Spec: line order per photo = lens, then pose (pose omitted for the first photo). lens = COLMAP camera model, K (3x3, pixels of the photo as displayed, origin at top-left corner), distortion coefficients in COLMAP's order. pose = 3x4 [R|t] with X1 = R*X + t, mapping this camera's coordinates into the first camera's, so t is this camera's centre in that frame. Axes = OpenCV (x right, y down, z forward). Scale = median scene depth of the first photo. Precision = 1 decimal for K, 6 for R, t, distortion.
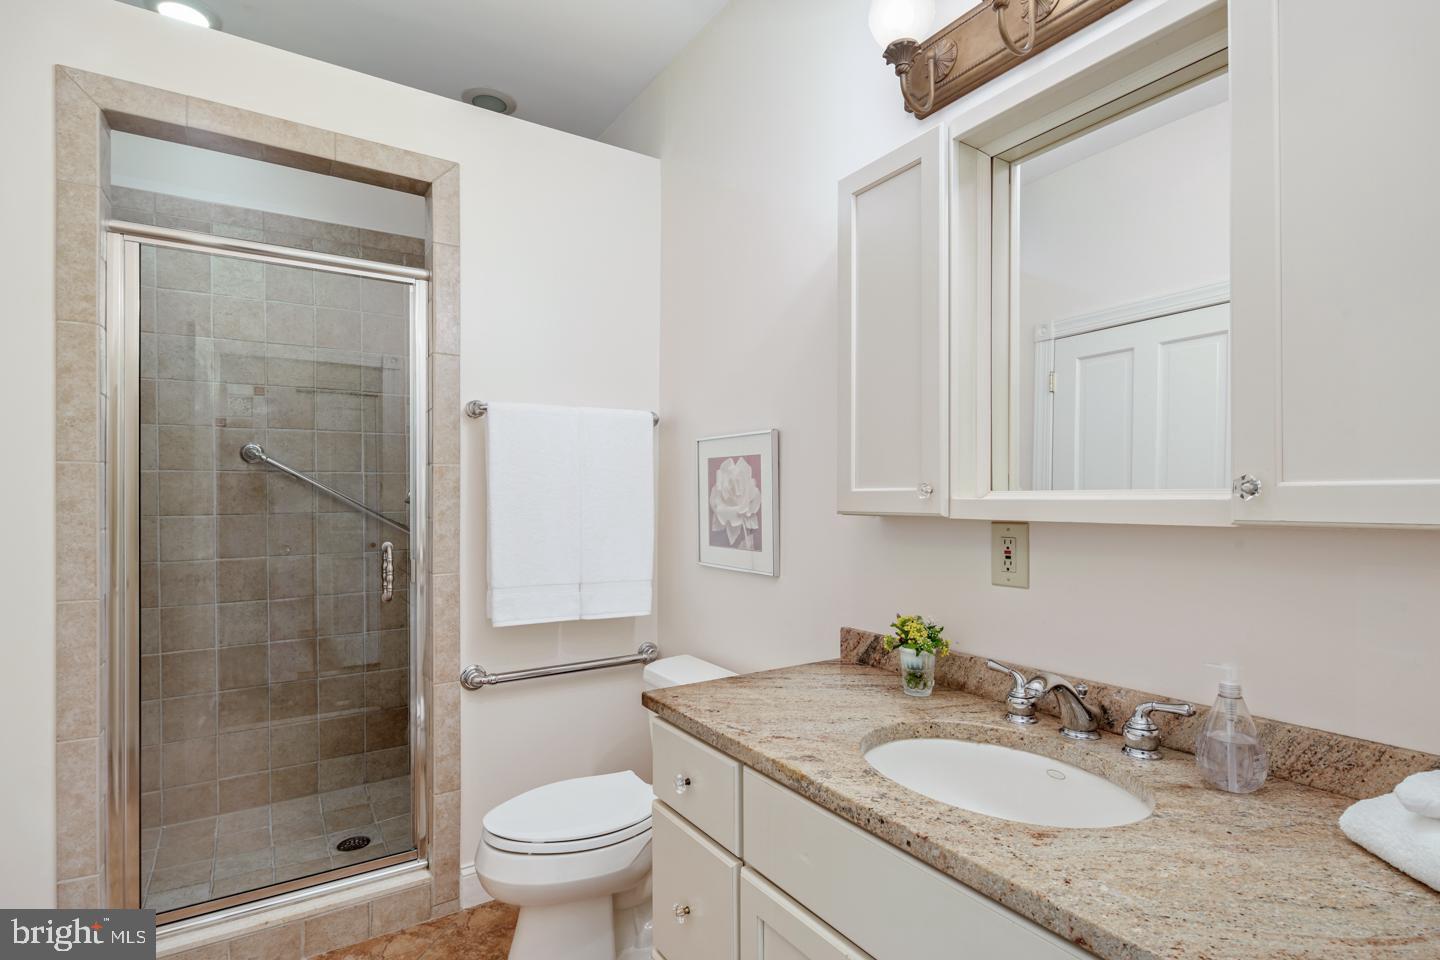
lens RADIAL K [[701.6, 0, 717.8], [0, 701.6, 485.0], [0, 0, 1]] dist [-0.003092, -0.001066]
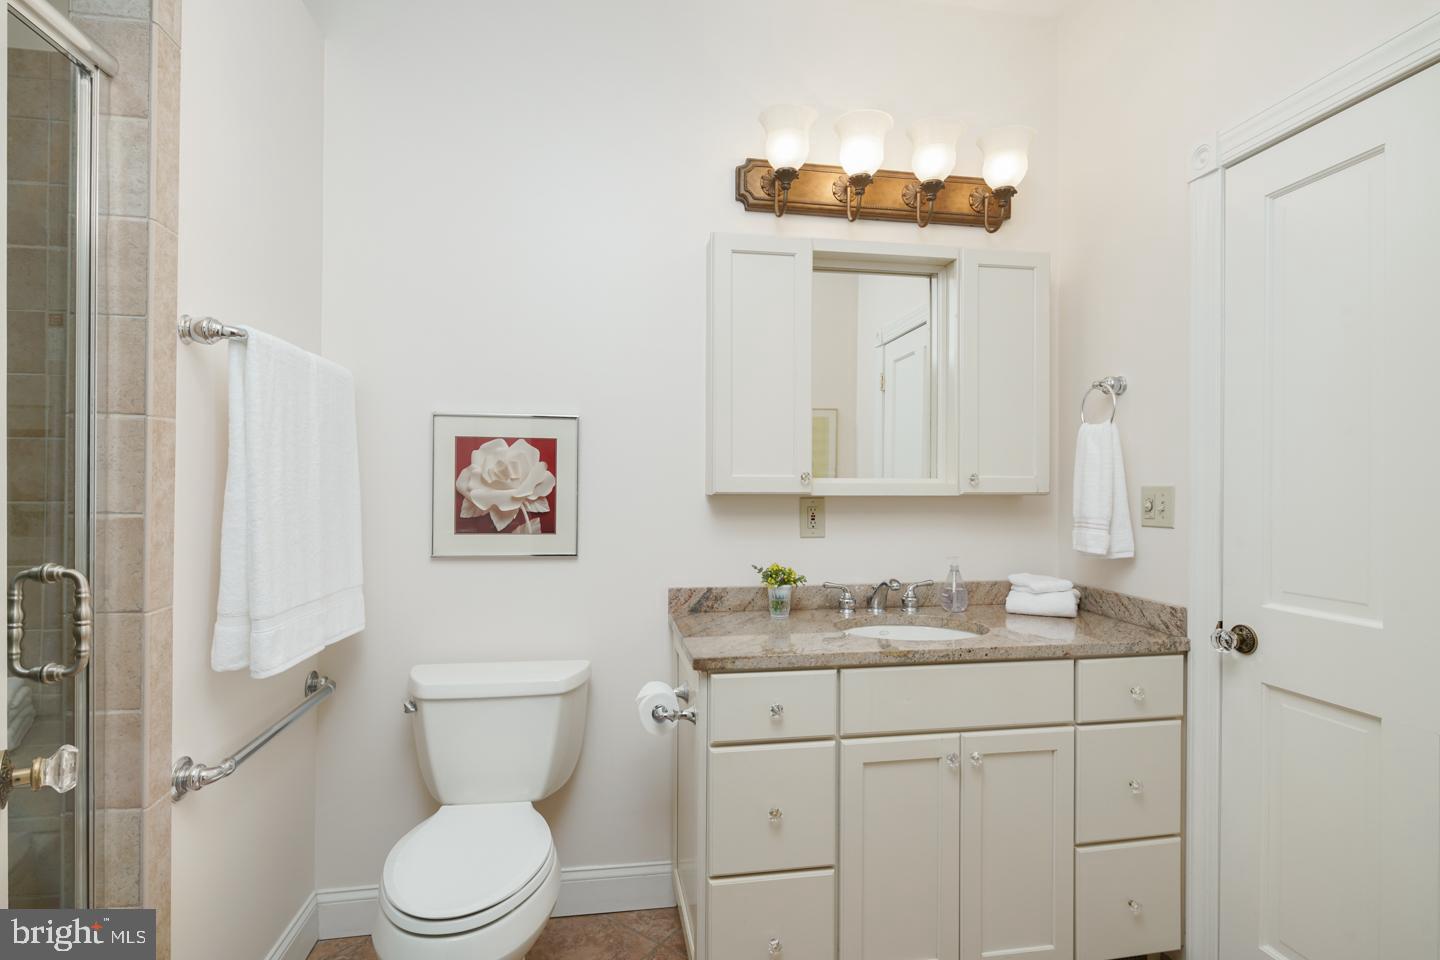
lens RADIAL K [[708.4, 0, 722.5], [0, 708.4, 461.4], [0, 0, 1]] dist [0.000825, -0.000216]
pose [[0.406328, 0.029143, 0.913262, -0.776551], [-0.020973, 0.999525, -0.022565, 0.007715], [-0.913487, -0.009985, 0.406746, 0.355353]]
